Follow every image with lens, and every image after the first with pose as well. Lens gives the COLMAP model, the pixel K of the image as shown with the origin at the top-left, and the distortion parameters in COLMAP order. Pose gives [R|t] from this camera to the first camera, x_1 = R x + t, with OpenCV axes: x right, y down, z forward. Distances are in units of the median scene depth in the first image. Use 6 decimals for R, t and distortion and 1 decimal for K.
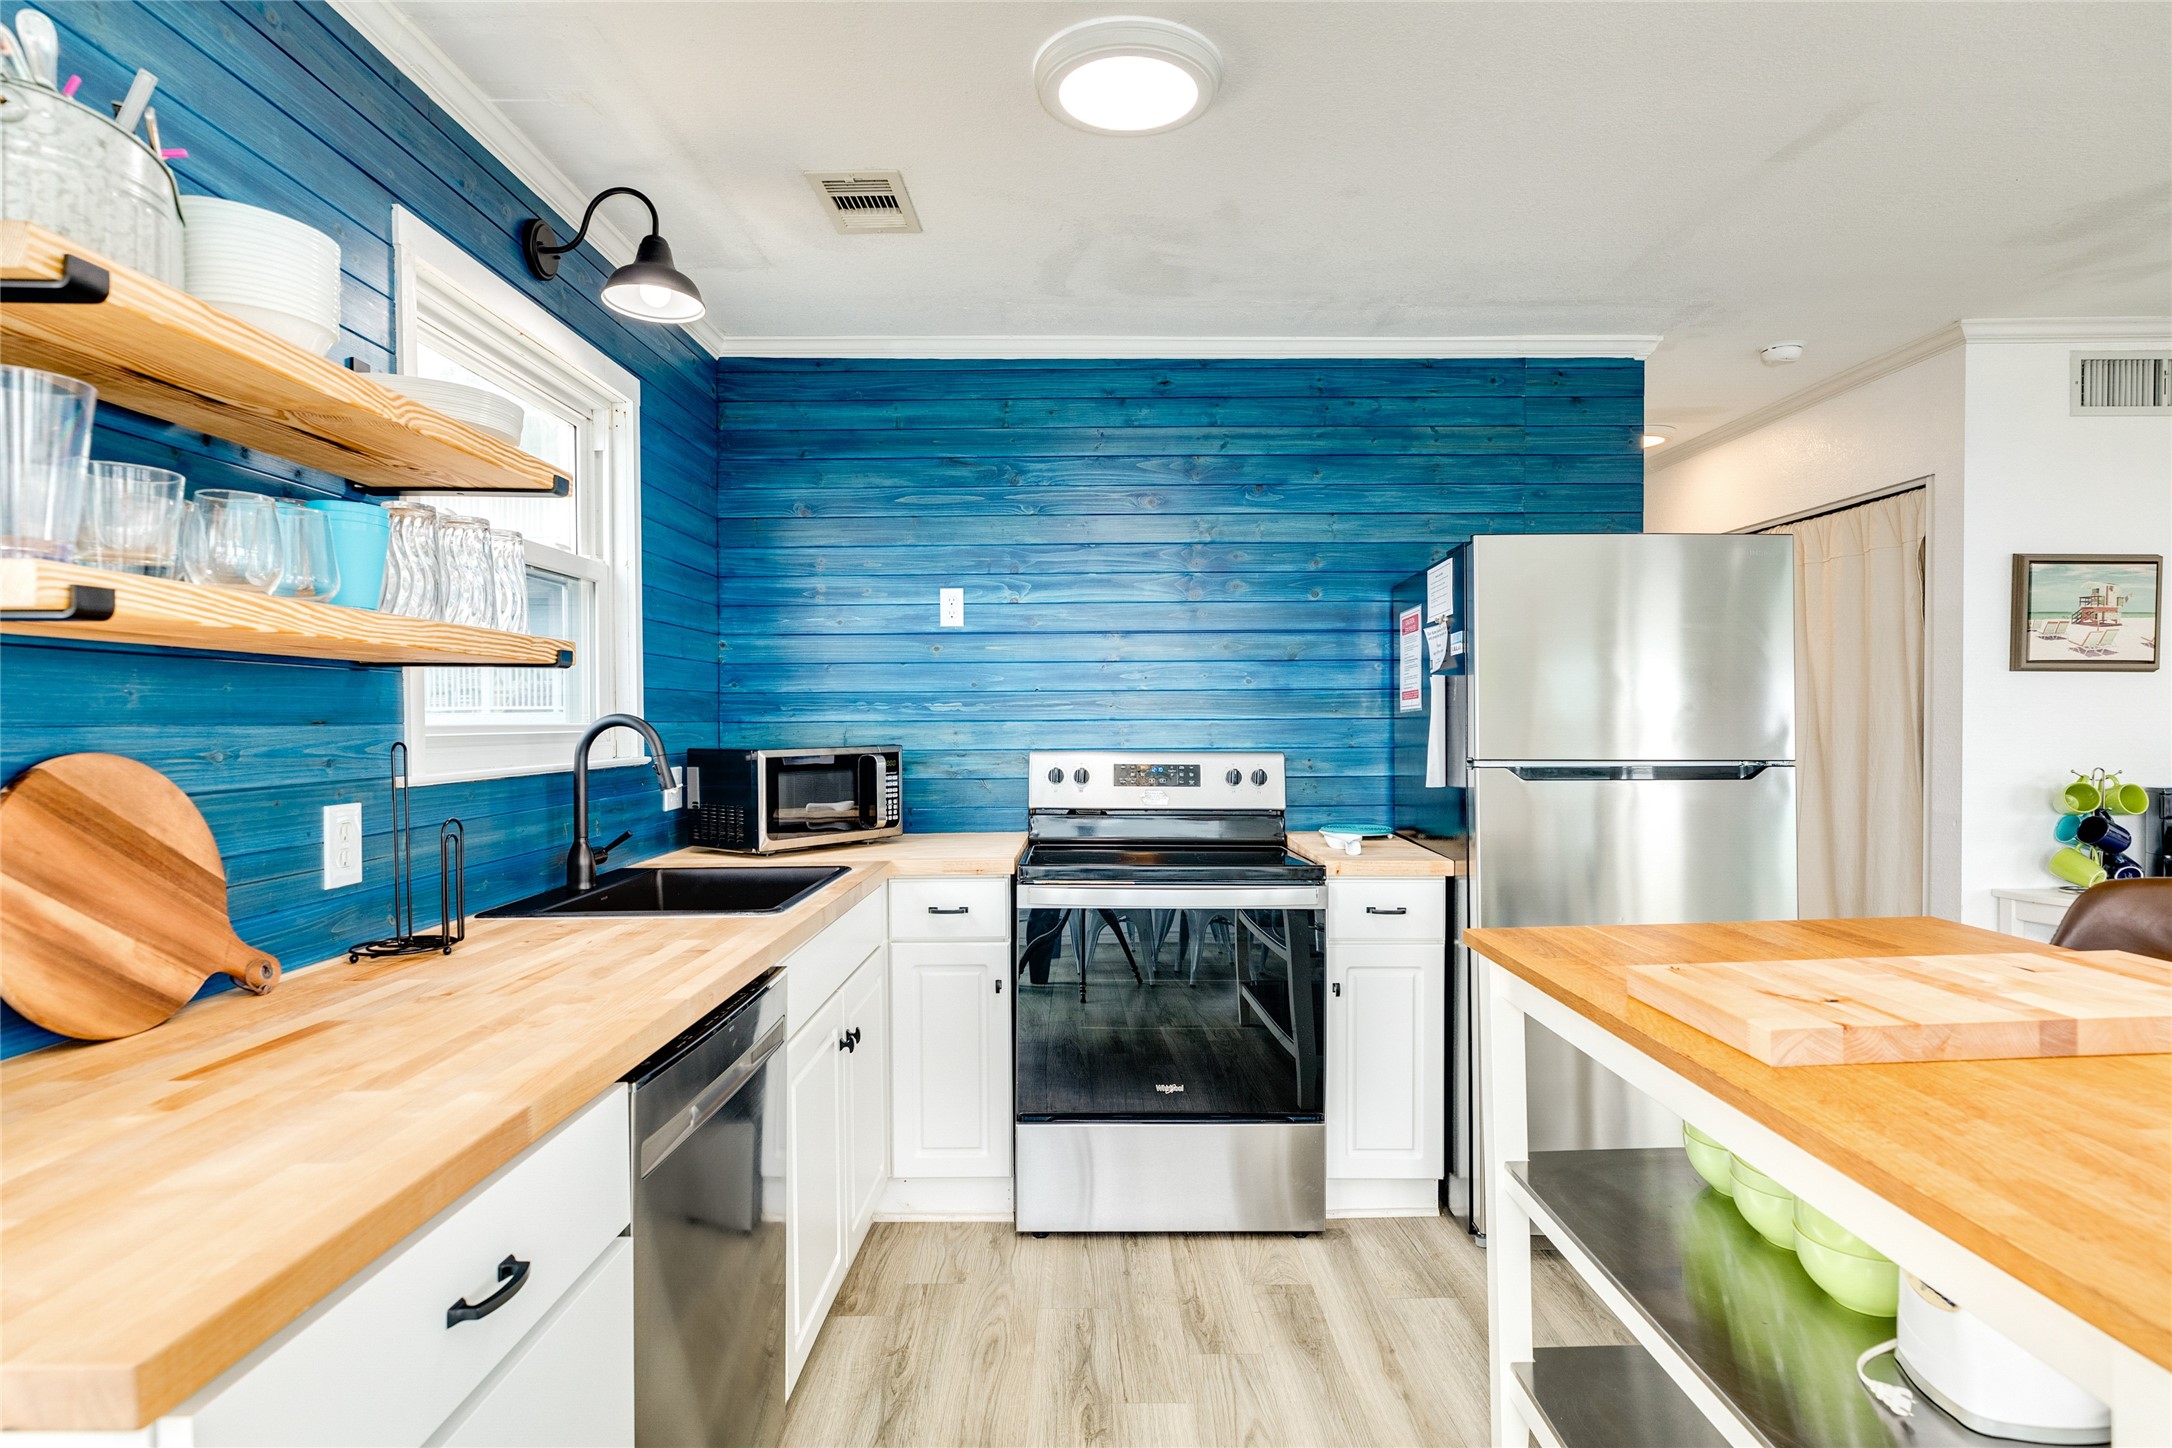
lens RADIAL K [[1129.6, 0, 1090.1], [0, 1129.6, 724.4], [0, 0, 1]] dist [-0.000130, 0.000397]
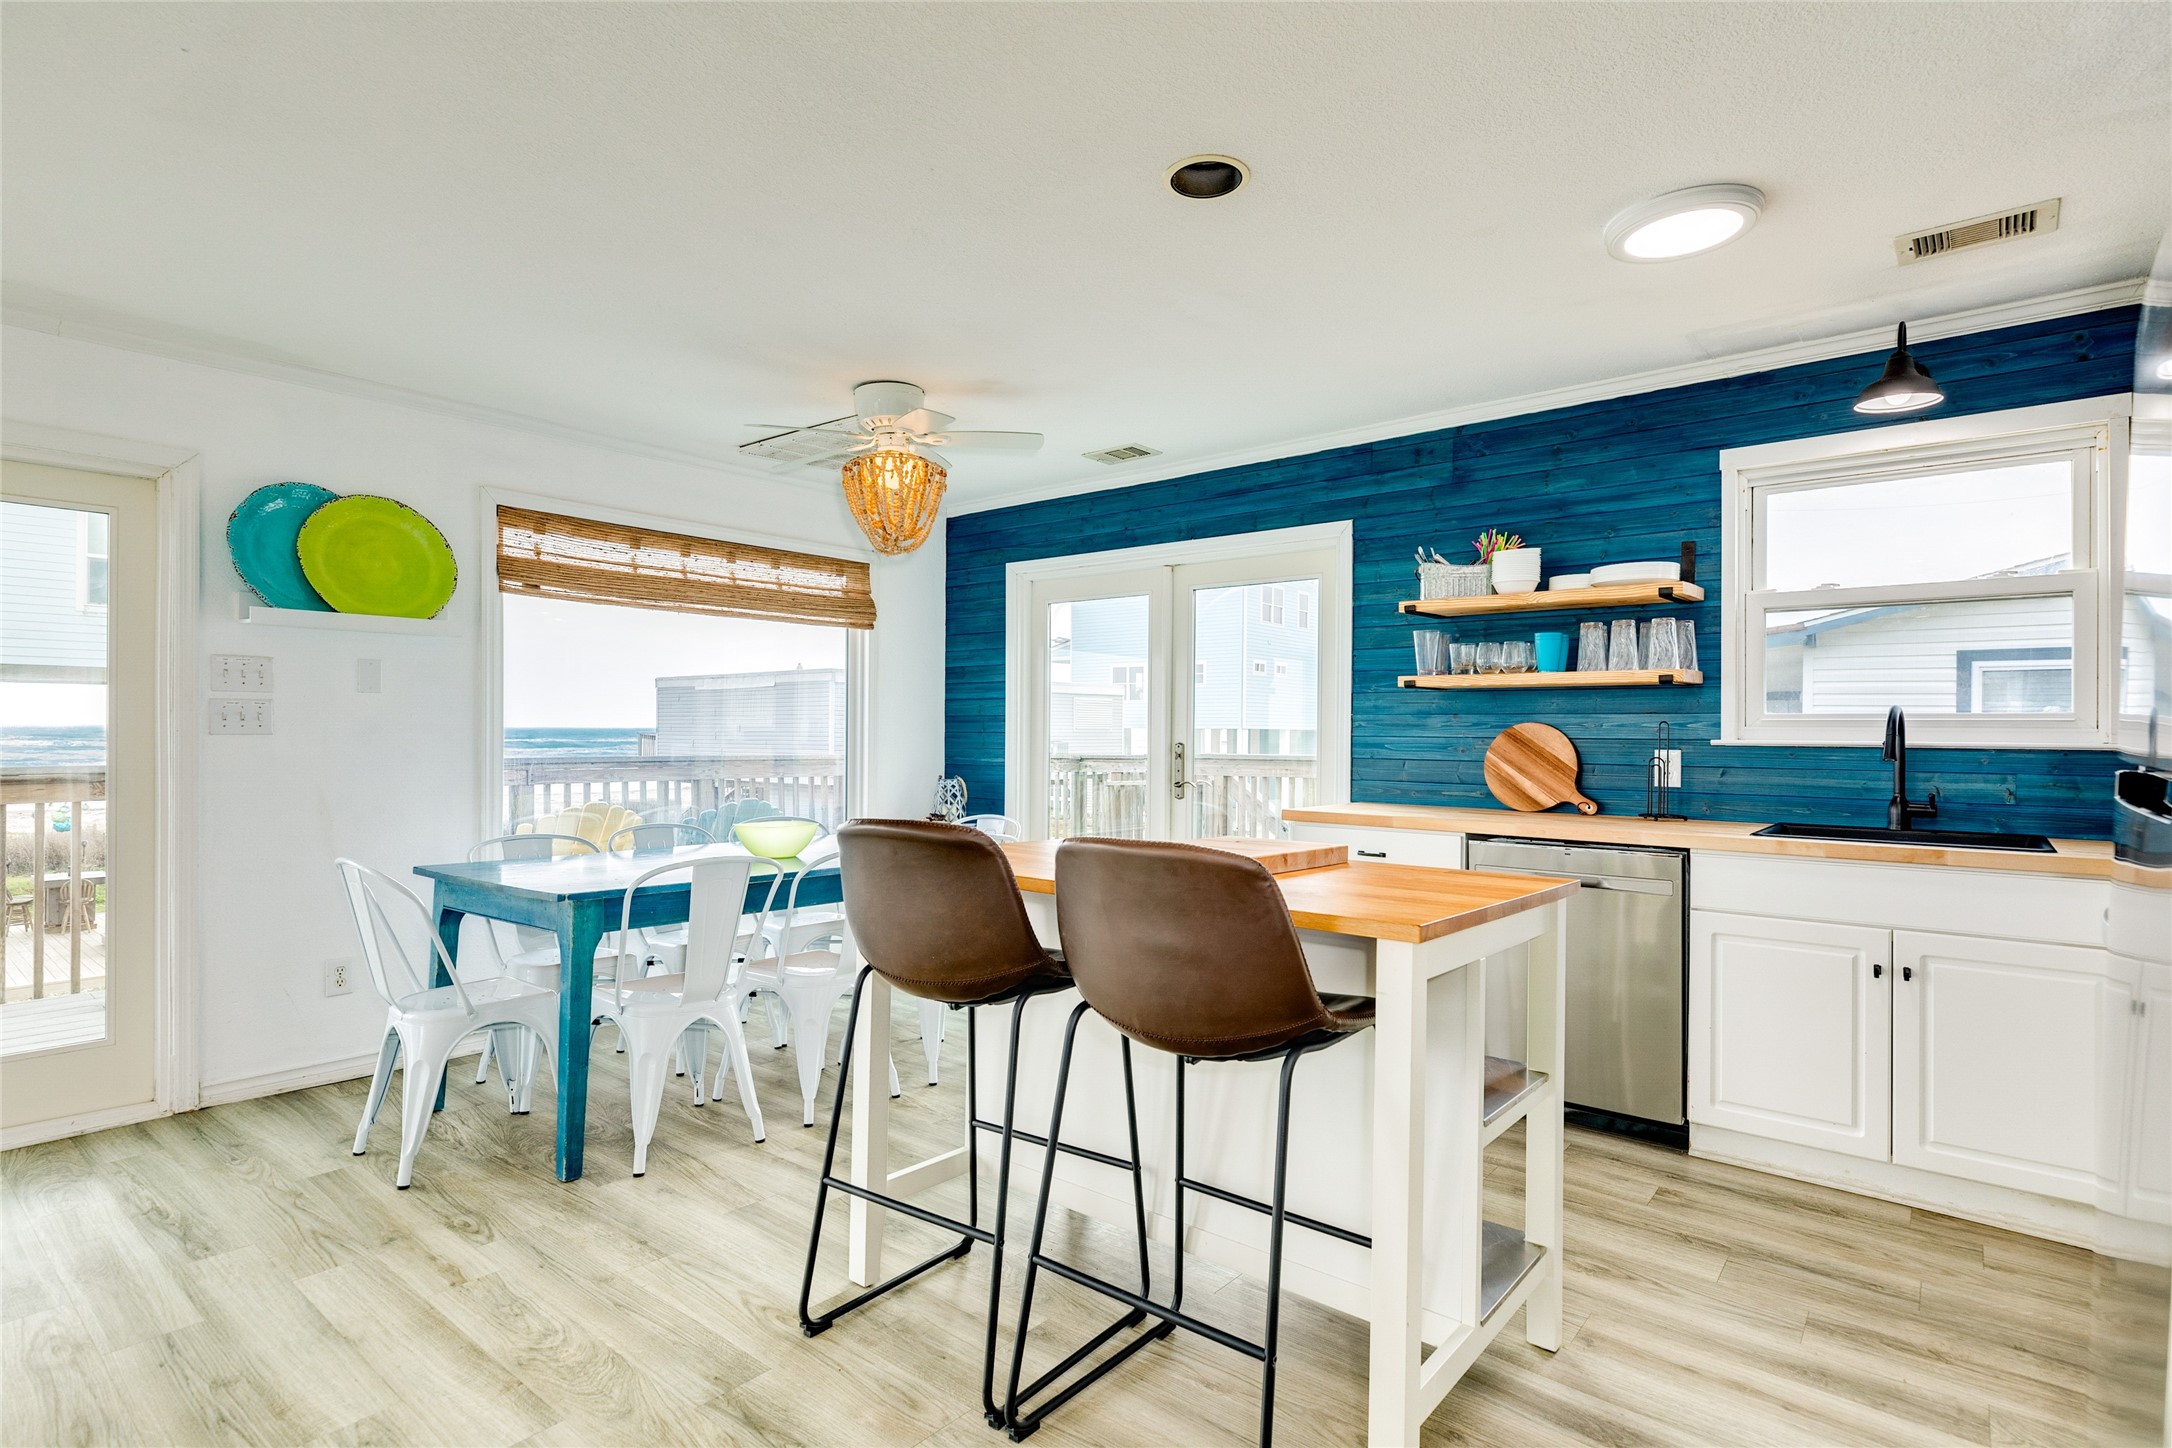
lens RADIAL K [[1066.3, 0, 1091.4], [0, 1066.3, 727.7], [0, 0, 1]] dist [-0.002277, -0.000416]
pose [[-0.632689, -0.000036, -0.774406, 0.861467], [-0.006822, 0.999961, 0.005527, 0.012386], [0.774376, 0.008780, -0.632665, 0.751841]]
